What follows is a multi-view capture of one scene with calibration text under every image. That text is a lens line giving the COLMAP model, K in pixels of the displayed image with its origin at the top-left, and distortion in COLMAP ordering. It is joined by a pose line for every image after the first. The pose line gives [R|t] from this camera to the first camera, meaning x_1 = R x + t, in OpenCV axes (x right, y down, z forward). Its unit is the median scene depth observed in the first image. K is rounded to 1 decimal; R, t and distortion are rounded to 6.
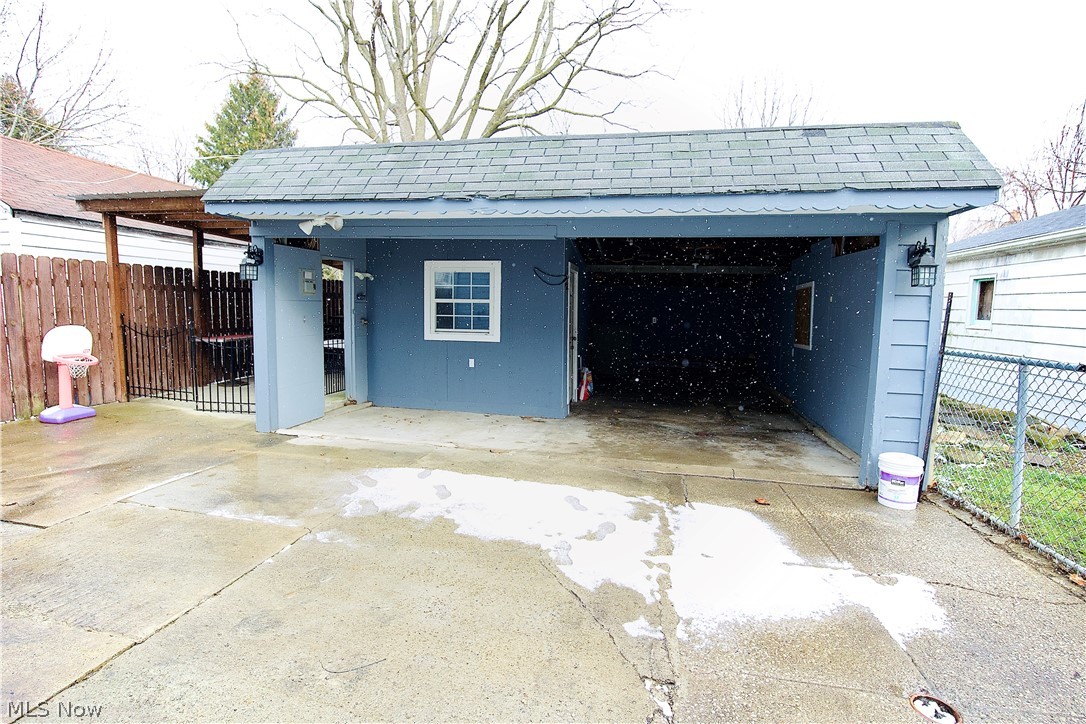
lens RADIAL K [[525.5, 0, 536.0], [0, 525.5, 360.7], [0, 0, 1]] dist [-0.041715, 0.005839]
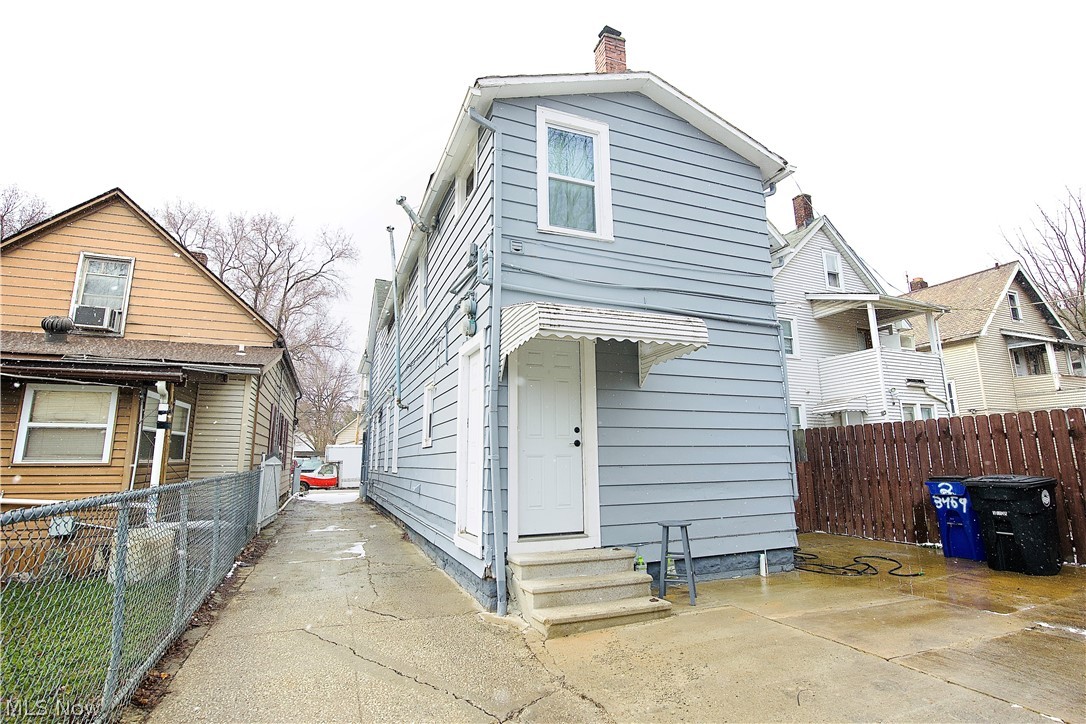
lens RADIAL K [[525.5, 0, 539.9], [0, 525.5, 358.6], [0, 0, 1]] dist [-0.041715, 0.005839]
pose [[-0.840809, -0.124547, -0.526810, 1.424972], [-0.072222, 0.990282, -0.118851, -0.146506], [0.536493, -0.061884, -0.841633, 2.362167]]
